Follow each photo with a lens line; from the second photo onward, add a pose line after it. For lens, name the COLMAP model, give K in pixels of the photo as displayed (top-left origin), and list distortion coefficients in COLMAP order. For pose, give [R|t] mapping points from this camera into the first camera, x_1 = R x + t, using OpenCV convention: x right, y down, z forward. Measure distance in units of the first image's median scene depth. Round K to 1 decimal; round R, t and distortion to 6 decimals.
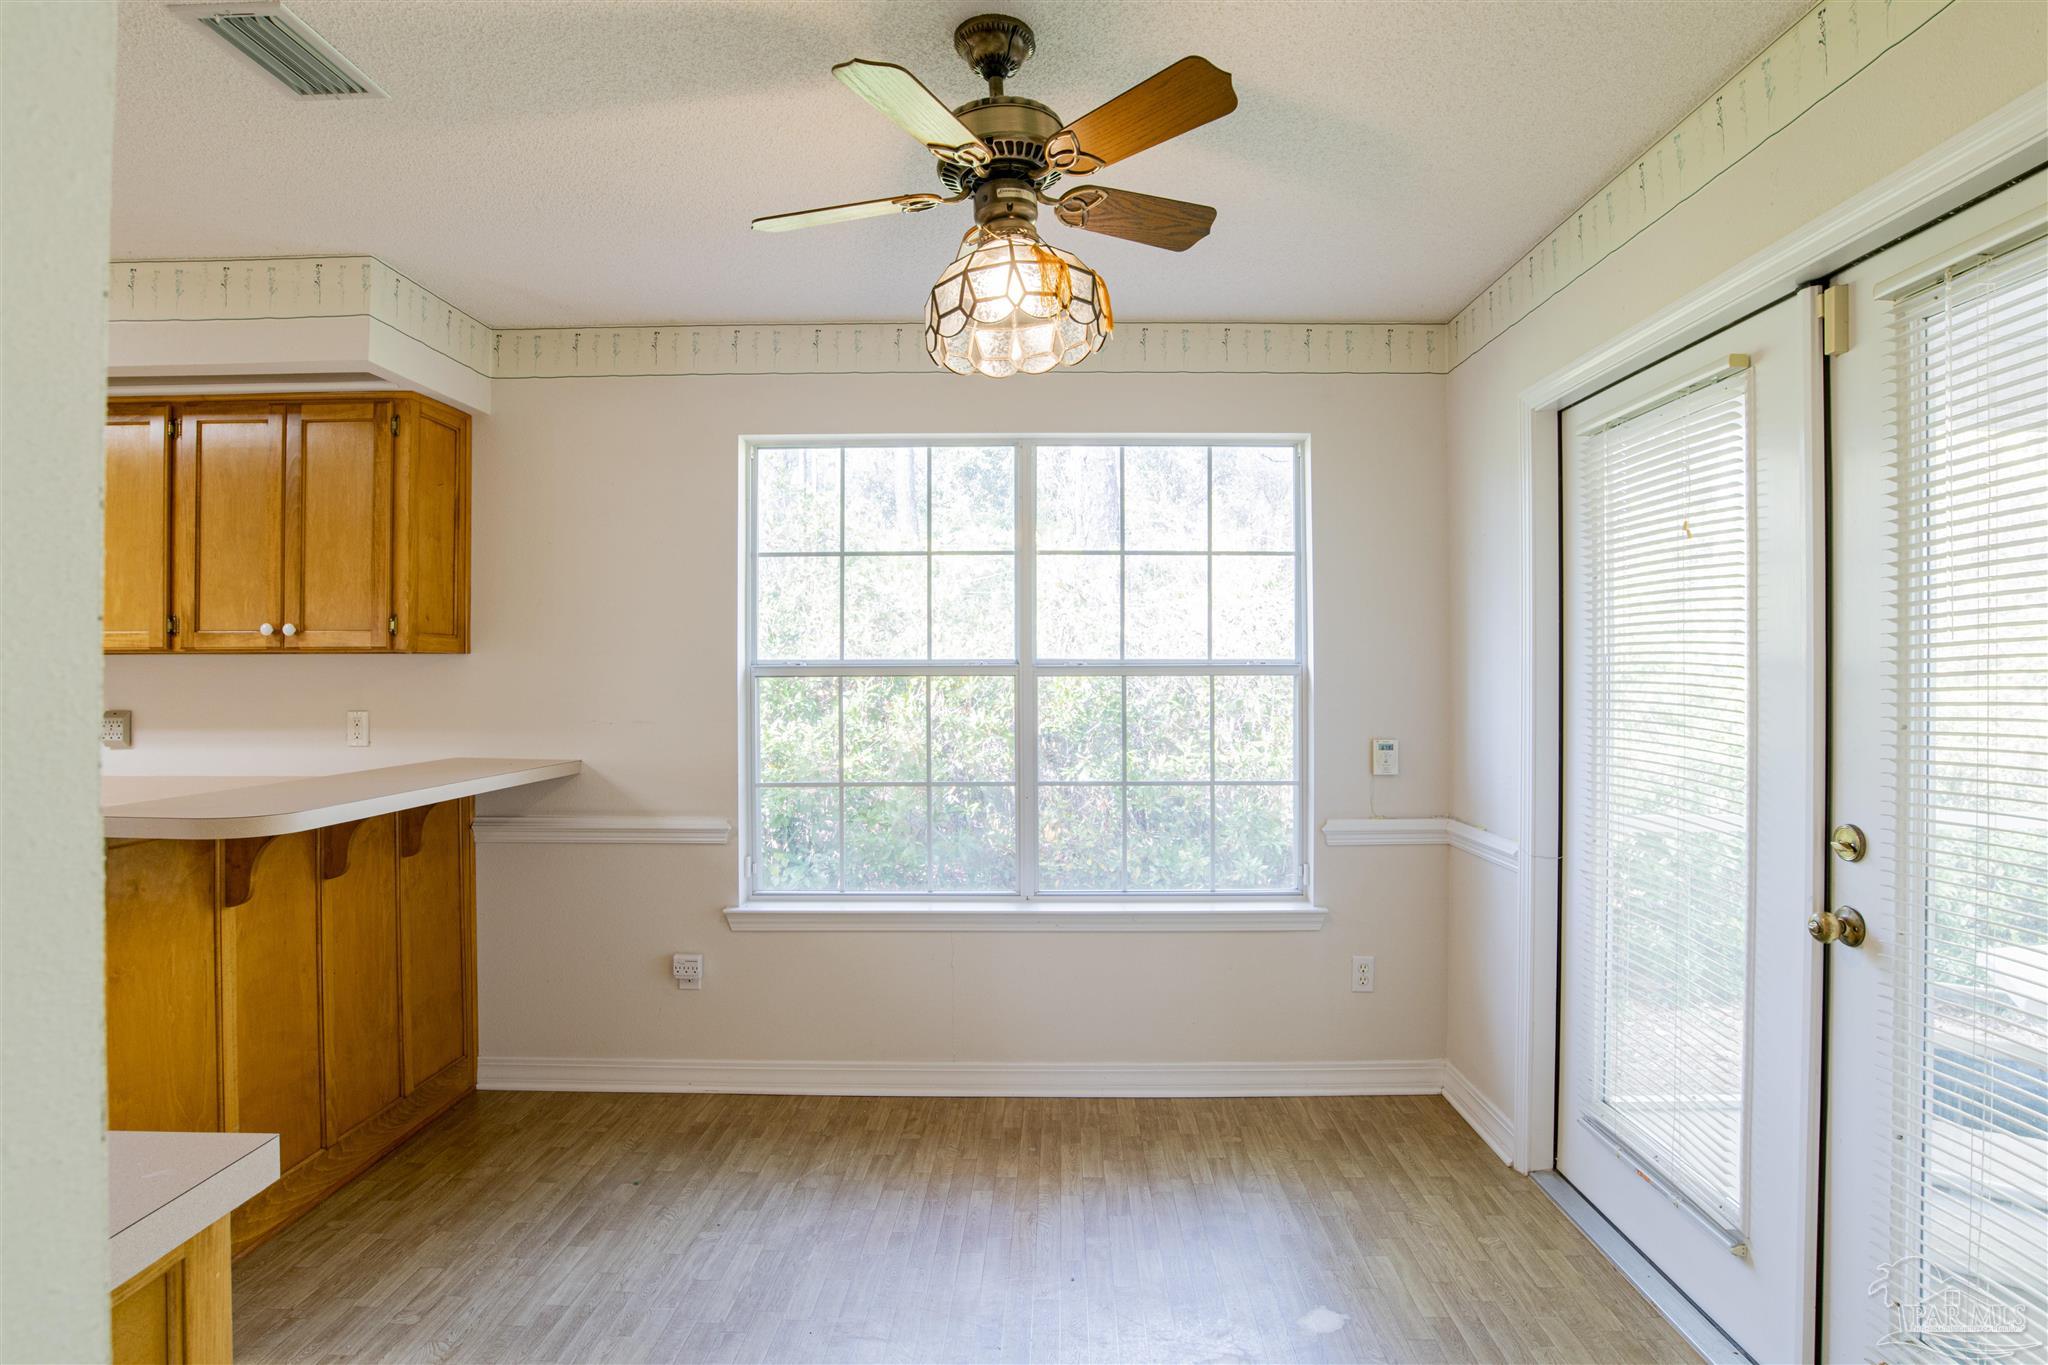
lens RADIAL K [[1059.0, 0, 1069.3], [0, 1059.0, 661.9], [0, 0, 1]] dist [-0.067328, 0.027718]
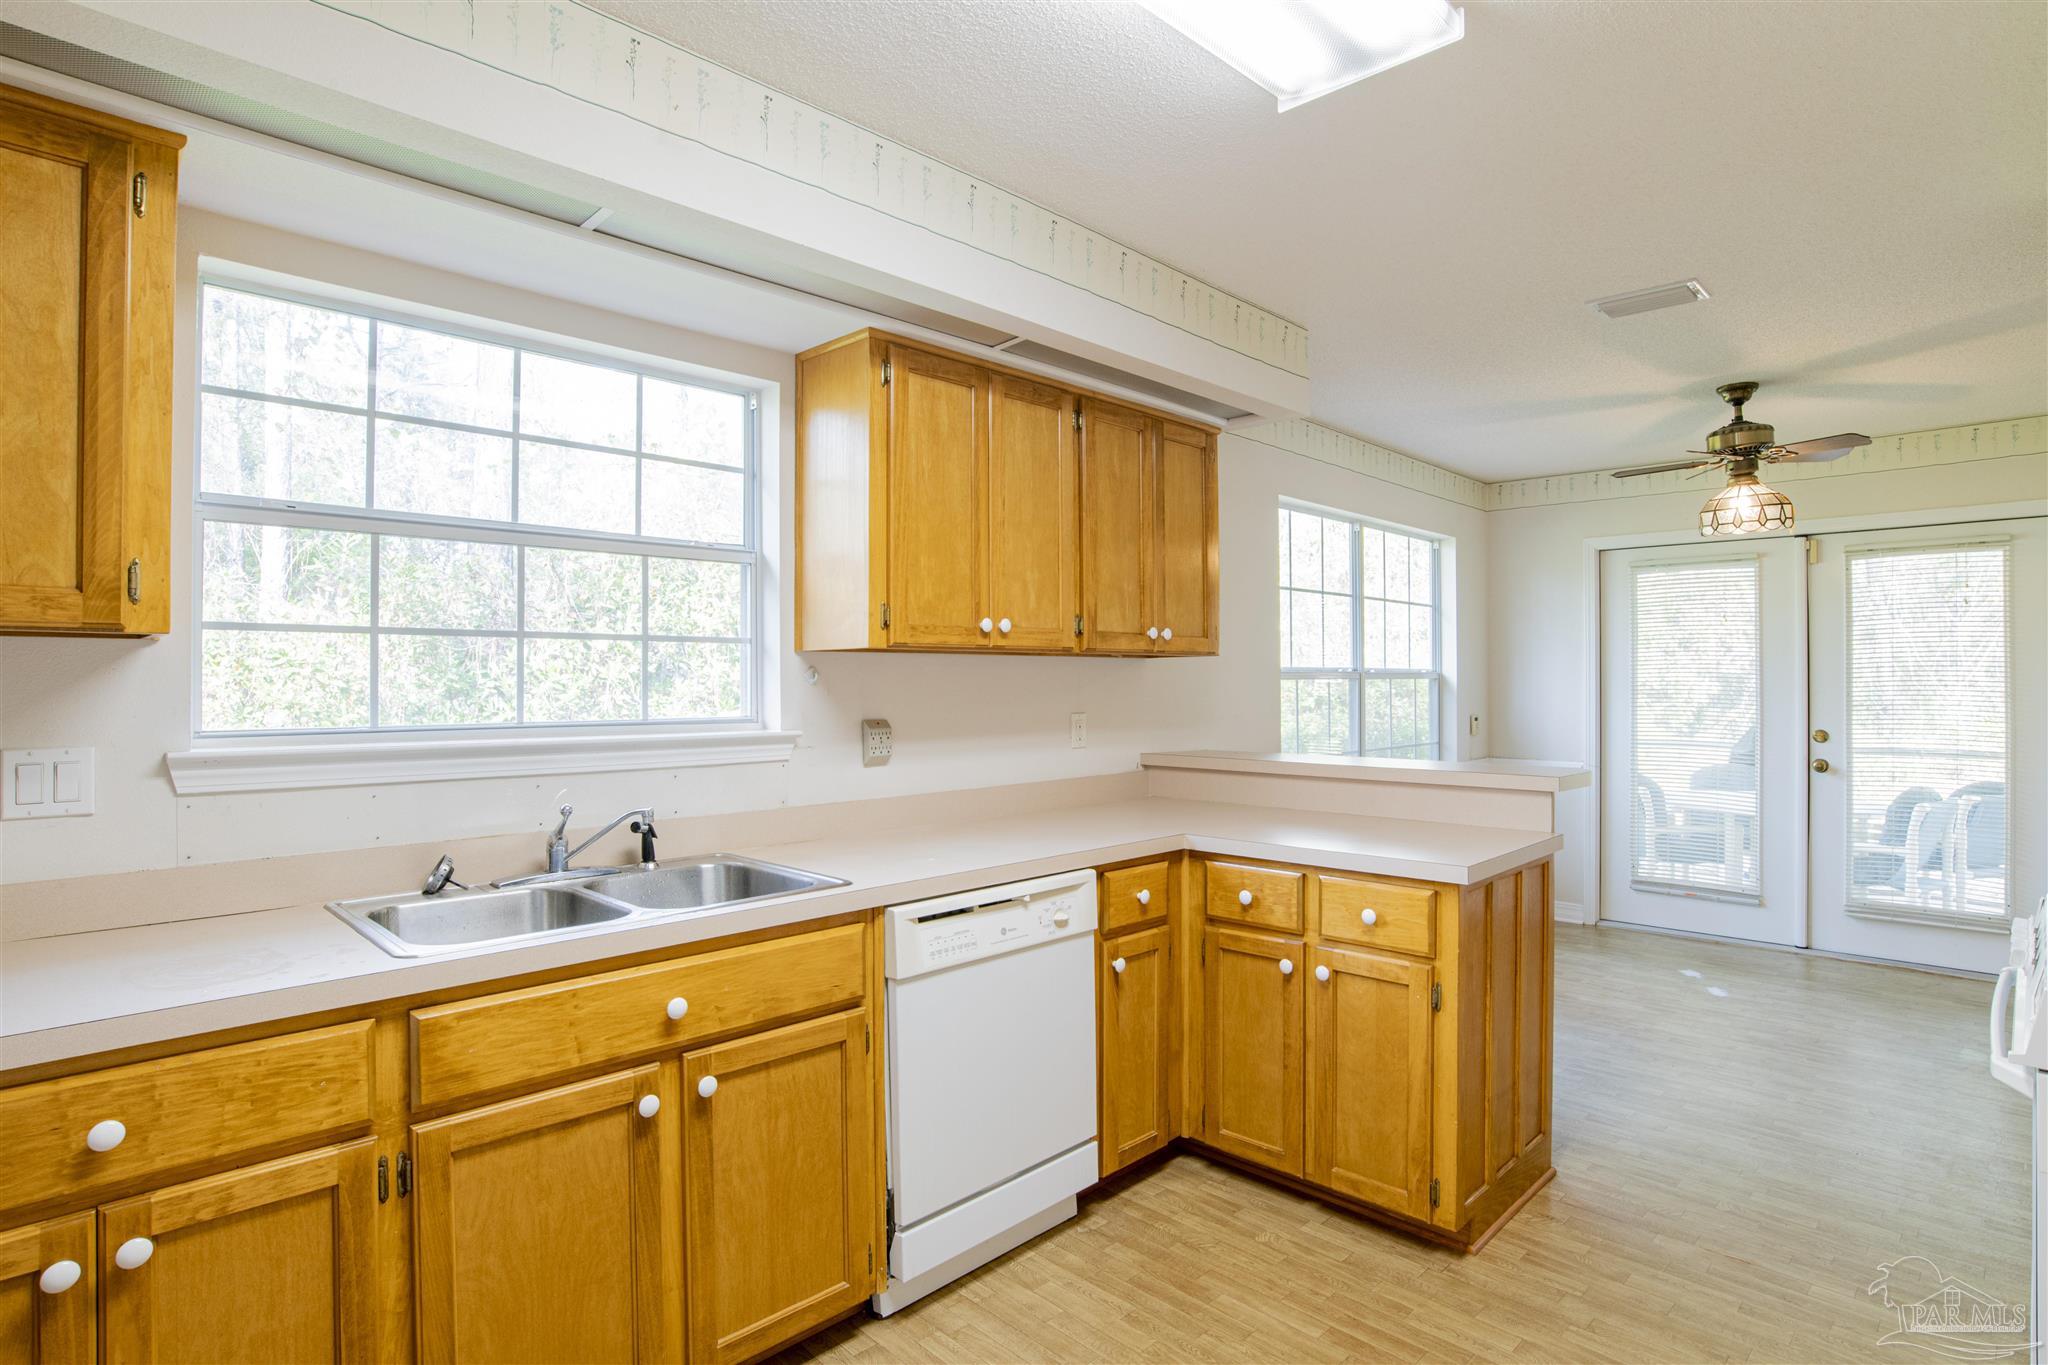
lens RADIAL K [[1050.3, 0, 1031.2], [0, 1050.3, 673.8], [0, 0, 1]] dist [-0.066078, 0.026087]
pose [[0.698972, 0.004323, 0.715136, -1.615185], [-0.008866, 0.999957, 0.002621, 0.007809], [-0.715094, -0.008173, 0.698981, 0.339784]]
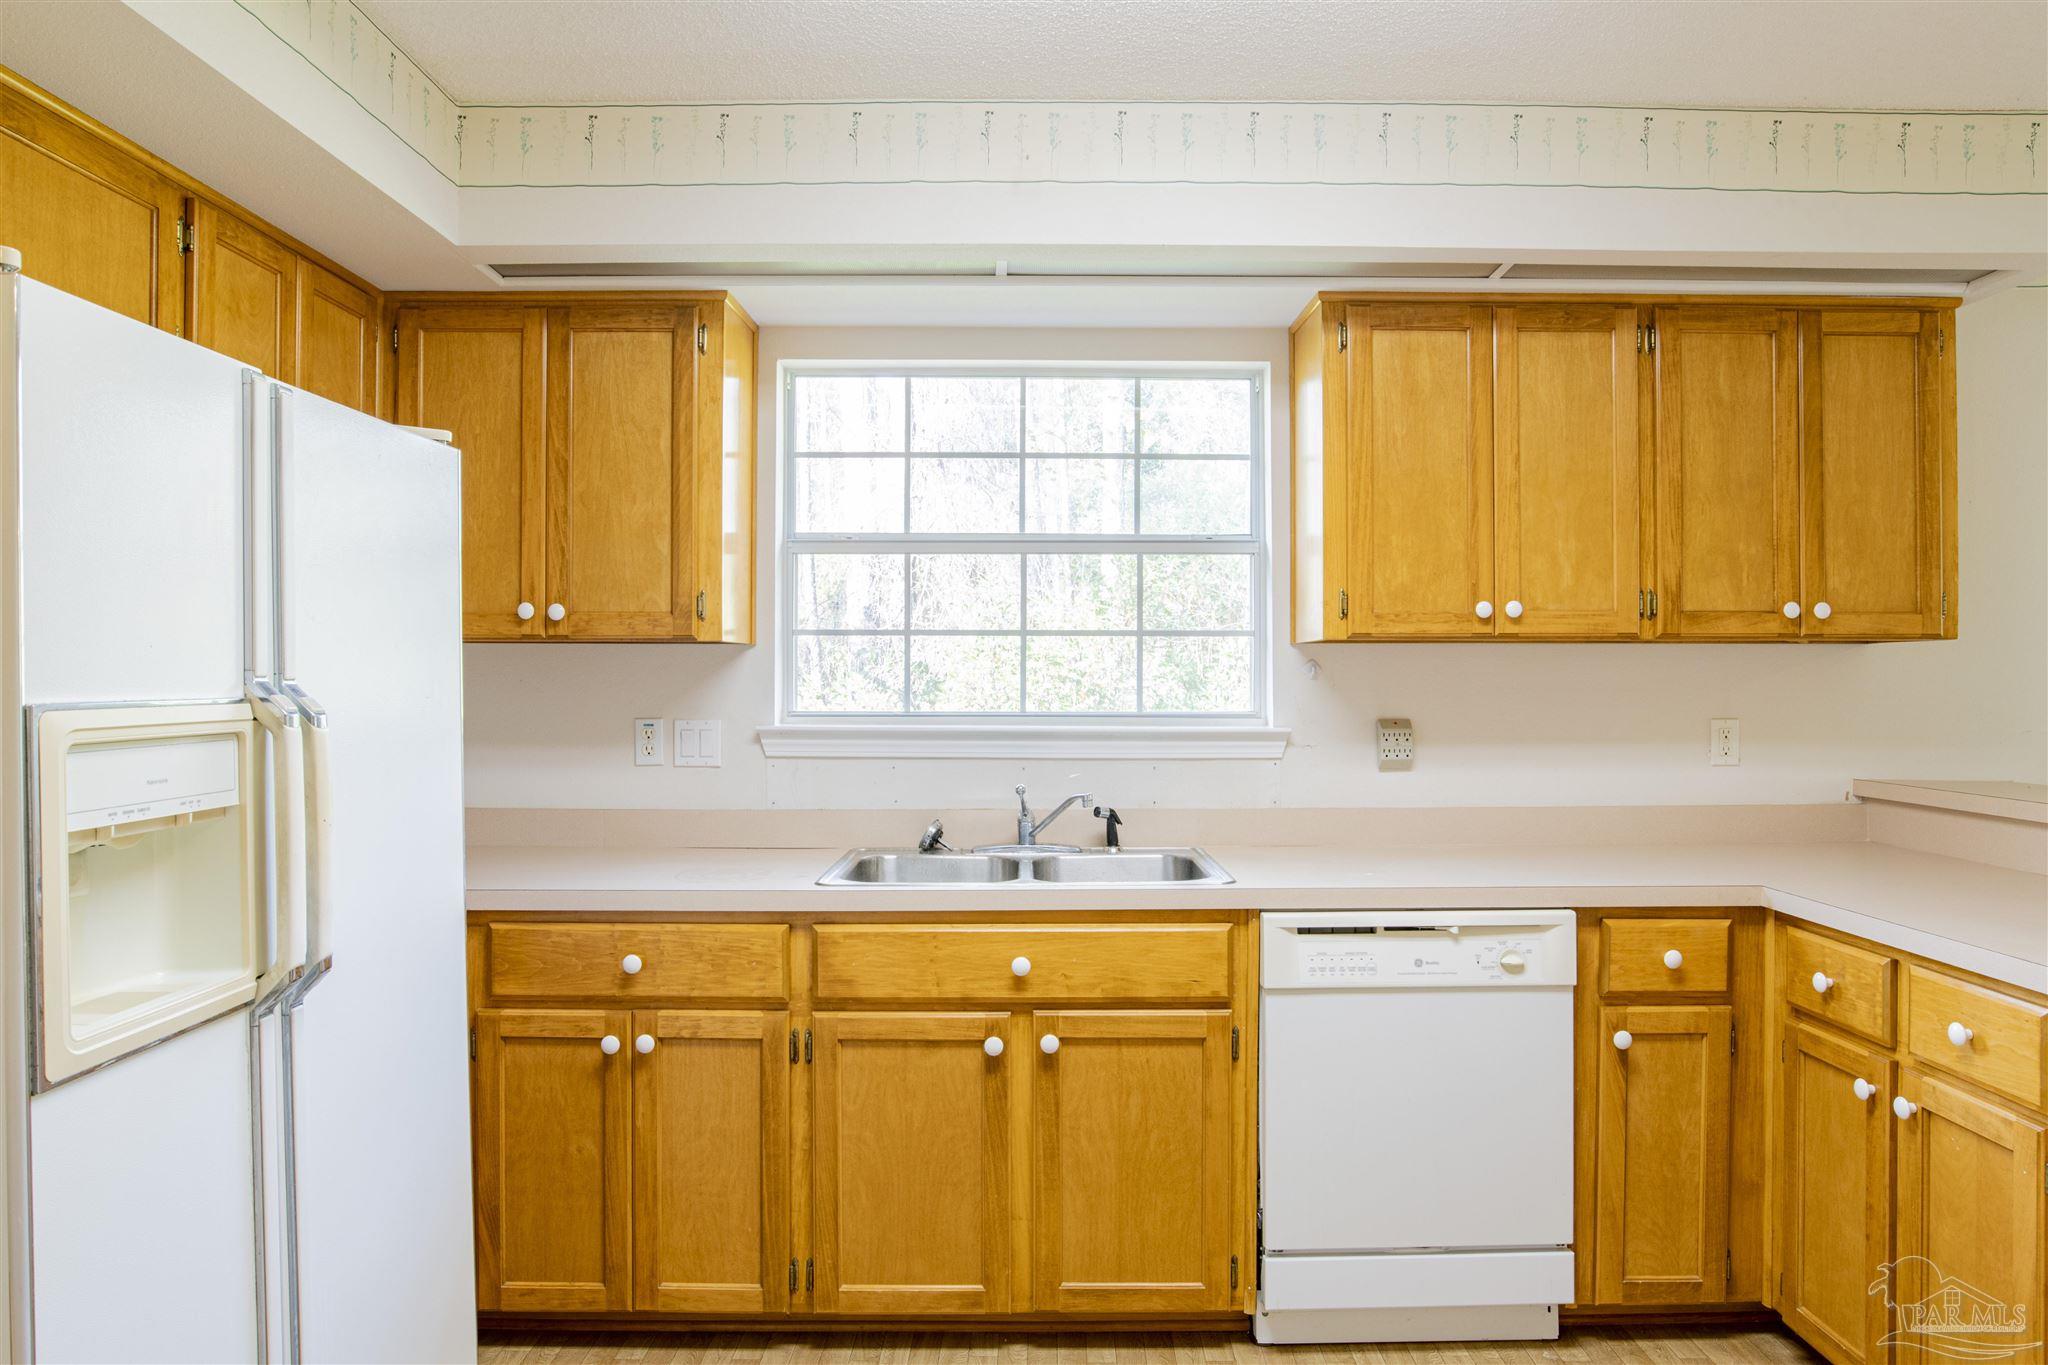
lens RADIAL K [[1292.7, 0, 1040.9], [0, 1292.7, 674.0], [0, 0, 1]] dist [-0.058539, 0.039060]
pose [[0.999926, 0.001693, 0.012024, -1.329987], [-0.001862, 0.999900, 0.014042, 0.002949], [-0.011999, -0.014063, 0.999829, 0.071778]]
